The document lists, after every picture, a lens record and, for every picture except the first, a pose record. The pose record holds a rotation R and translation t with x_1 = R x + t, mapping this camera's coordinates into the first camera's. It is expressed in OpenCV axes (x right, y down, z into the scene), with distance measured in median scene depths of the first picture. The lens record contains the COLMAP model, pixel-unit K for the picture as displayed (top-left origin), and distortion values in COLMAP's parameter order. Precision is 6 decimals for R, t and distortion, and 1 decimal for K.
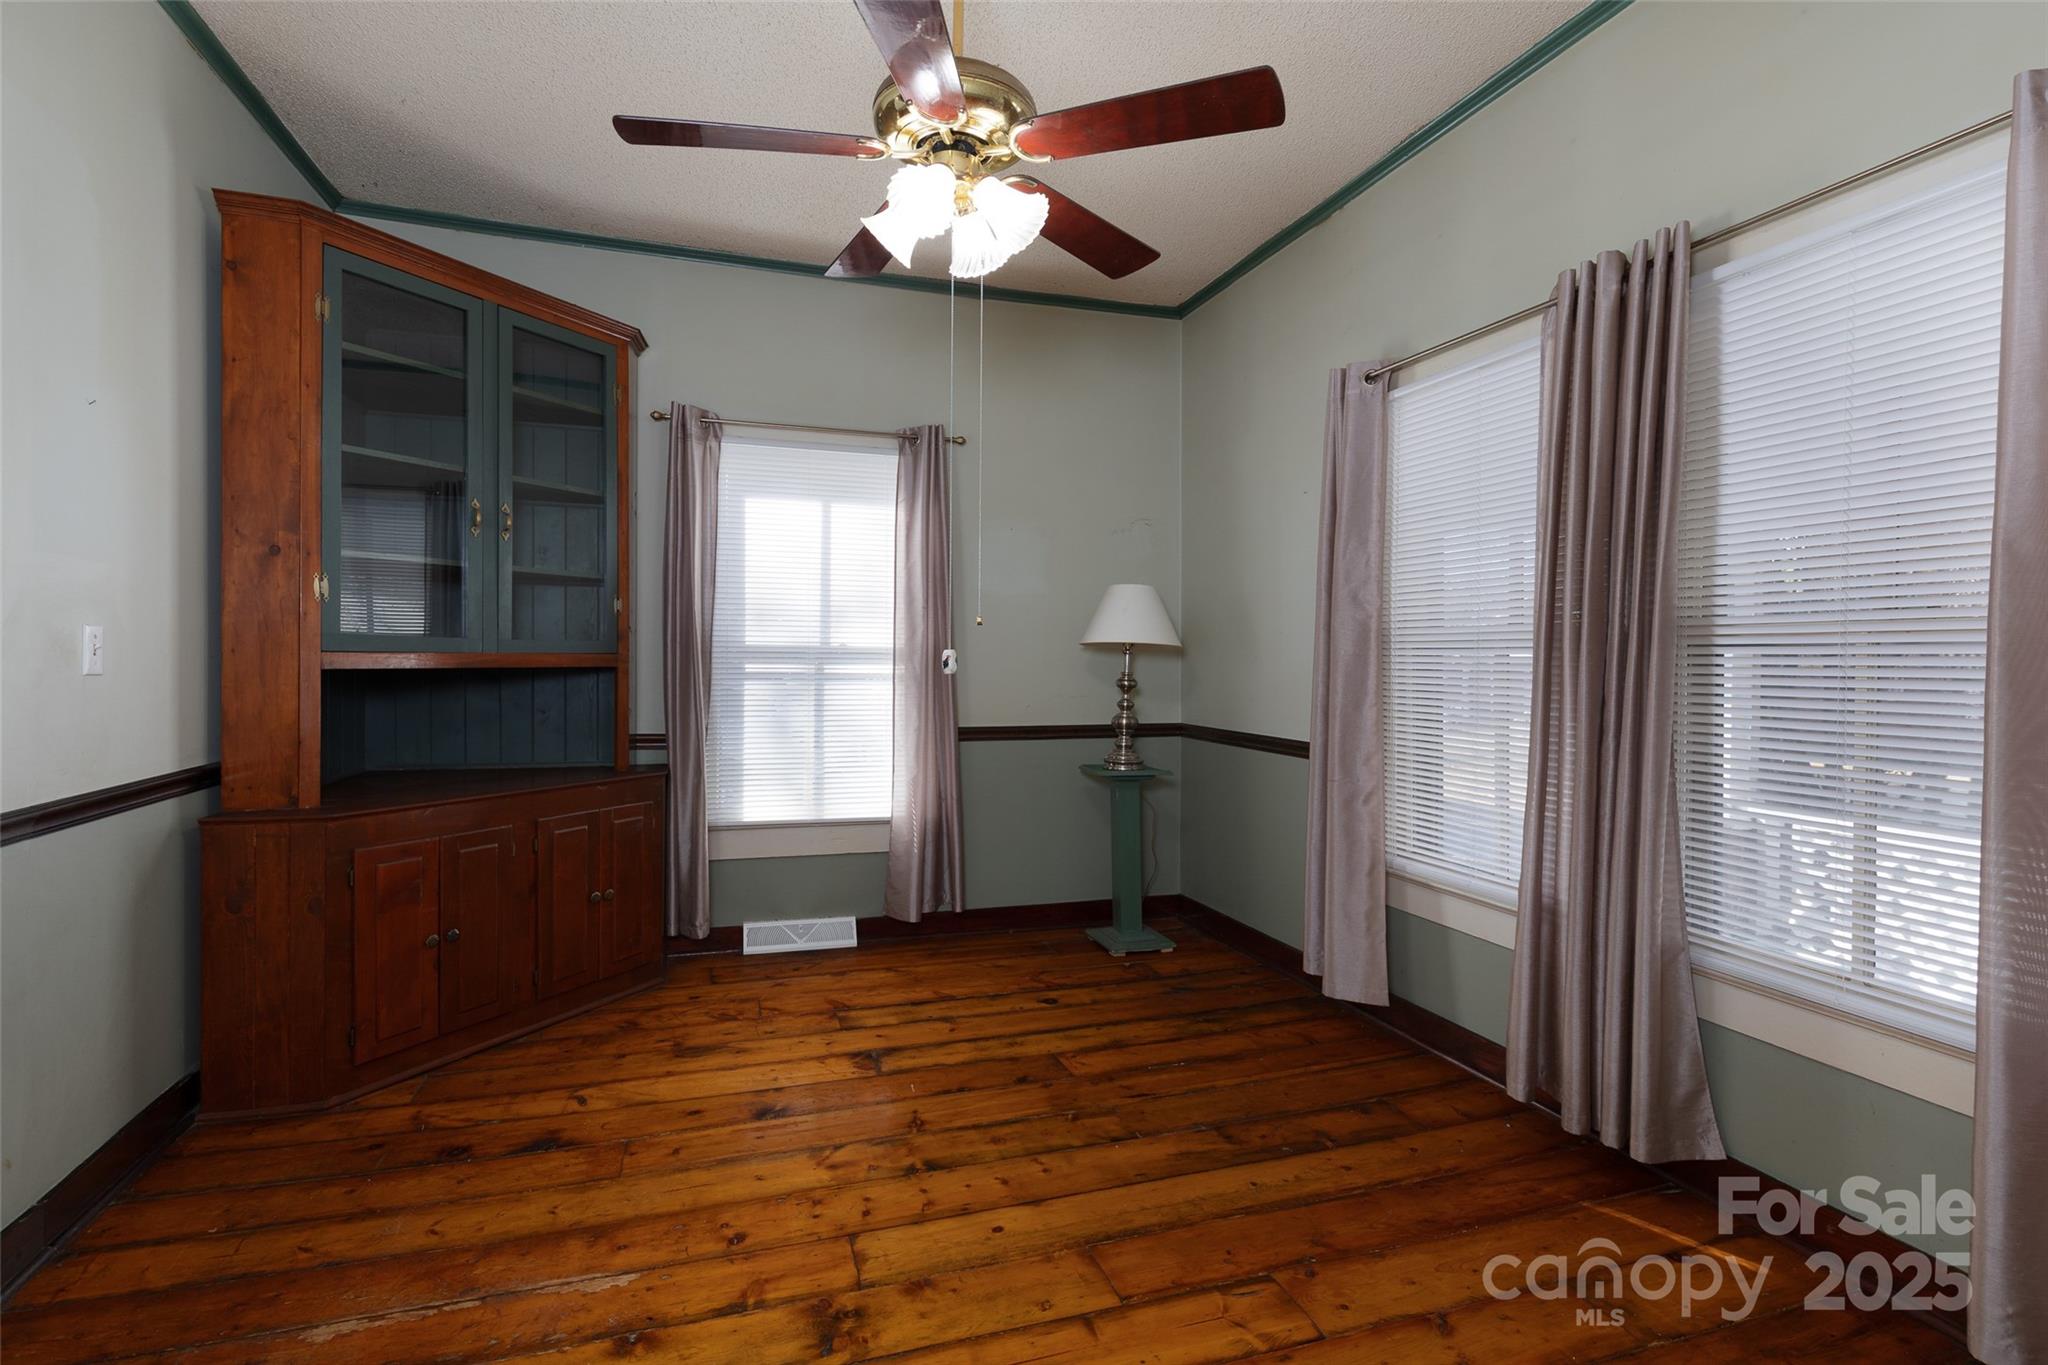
lens RADIAL K [[941.3, 0, 1020.2], [0, 941.3, 688.2], [0, 0, 1]] dist [0.000704, 0.000112]
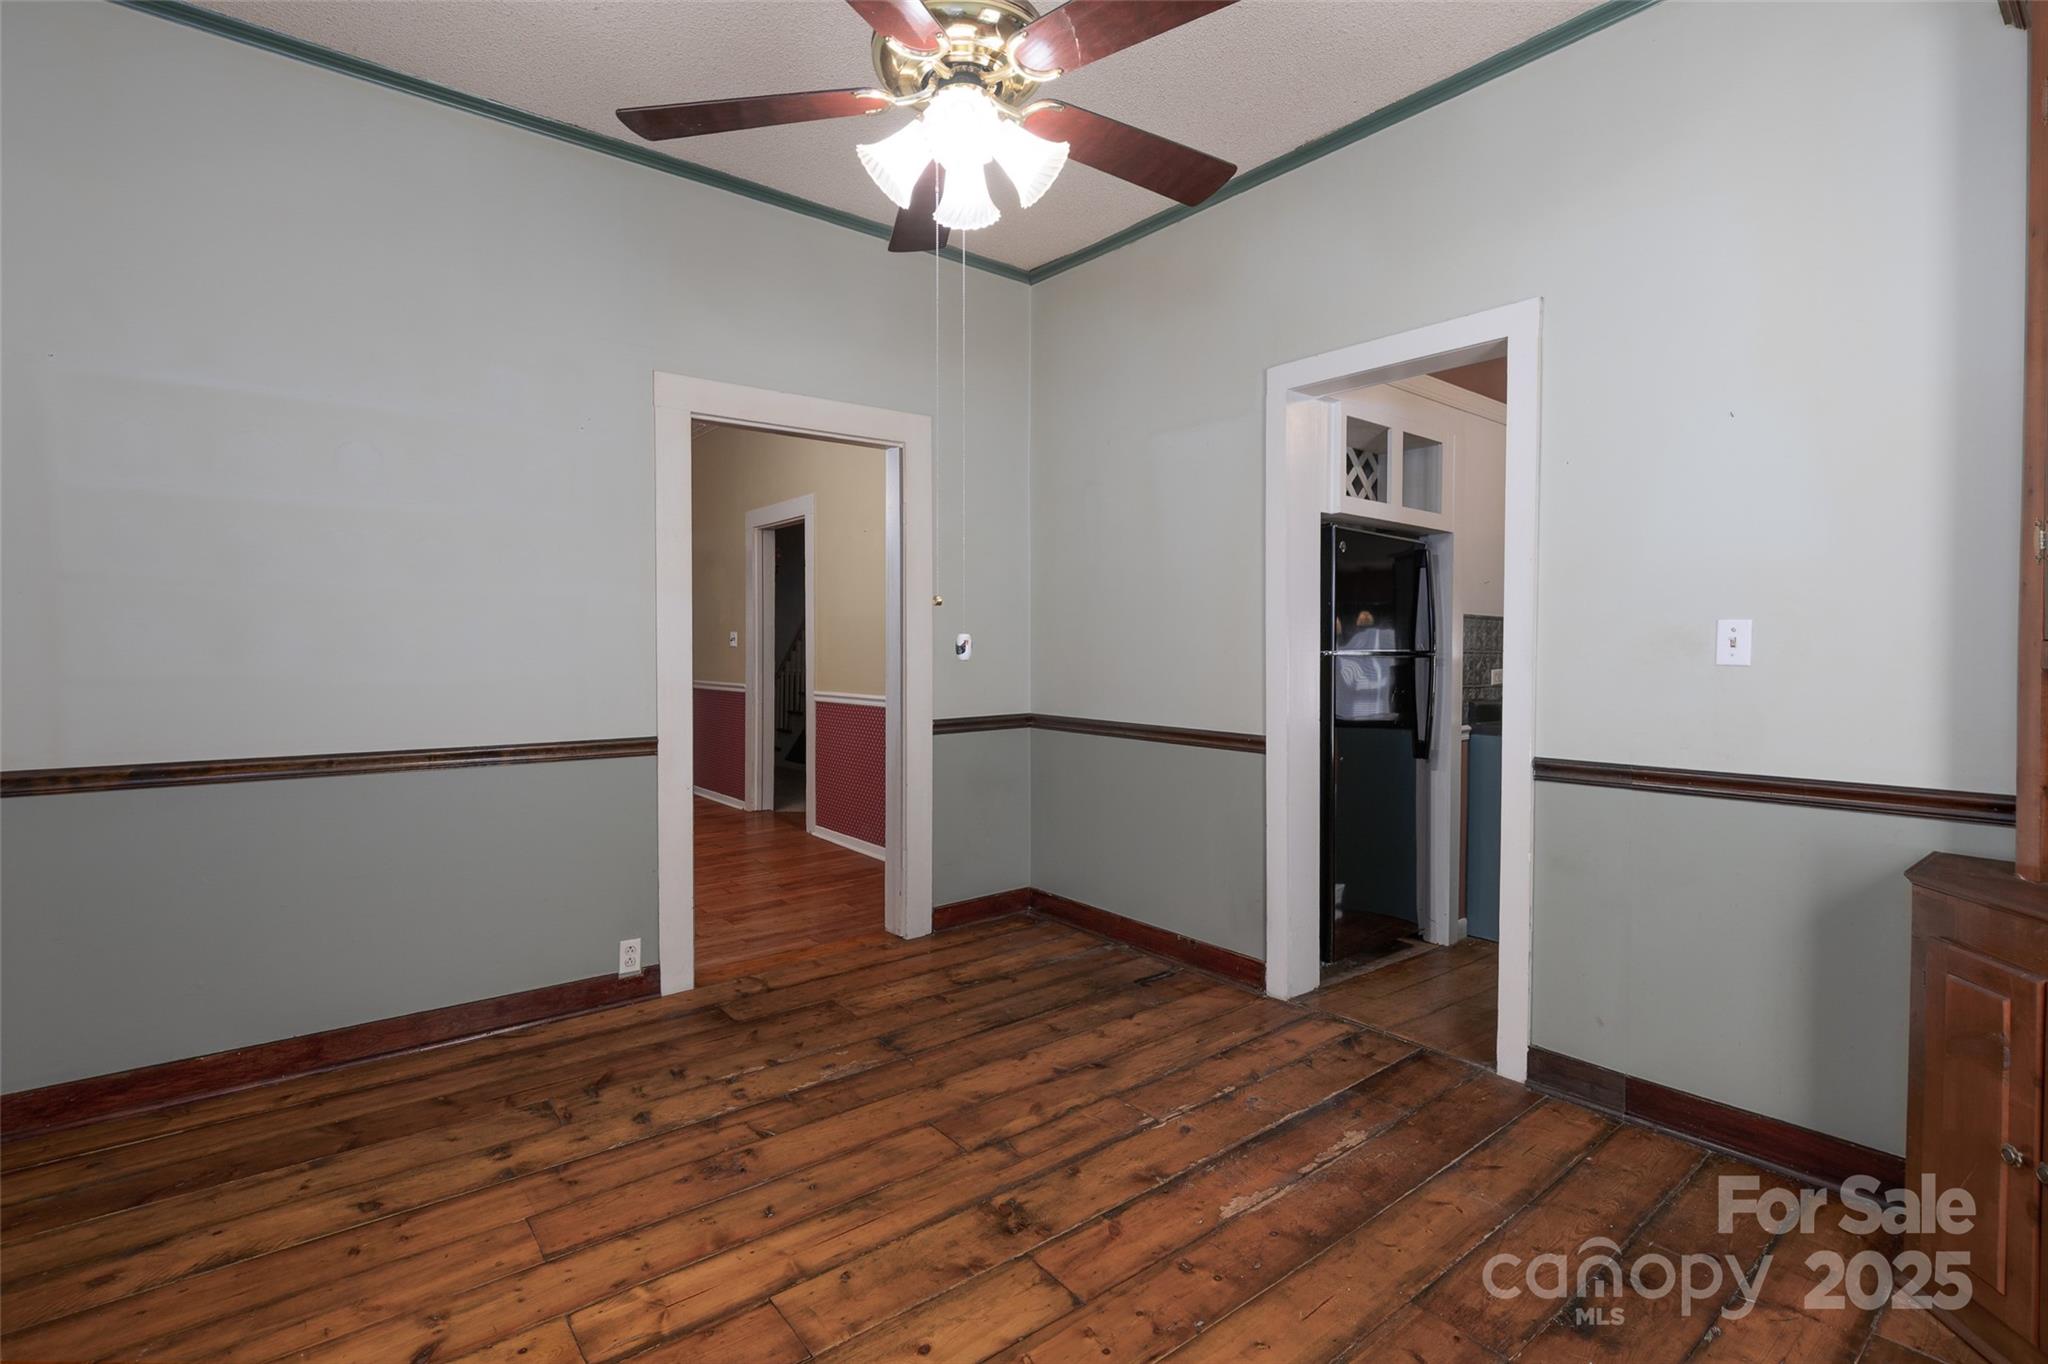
lens RADIAL K [[941.3, 0, 1026.3], [0, 941.3, 669.5], [0, 0, 1]] dist [0.000704, 0.000112]
pose [[-0.938566, 0.006160, -0.345045, 0.173131], [-0.007531, 0.999237, 0.038325, -0.053890], [0.345018, 0.038569, -0.937803, 1.800549]]
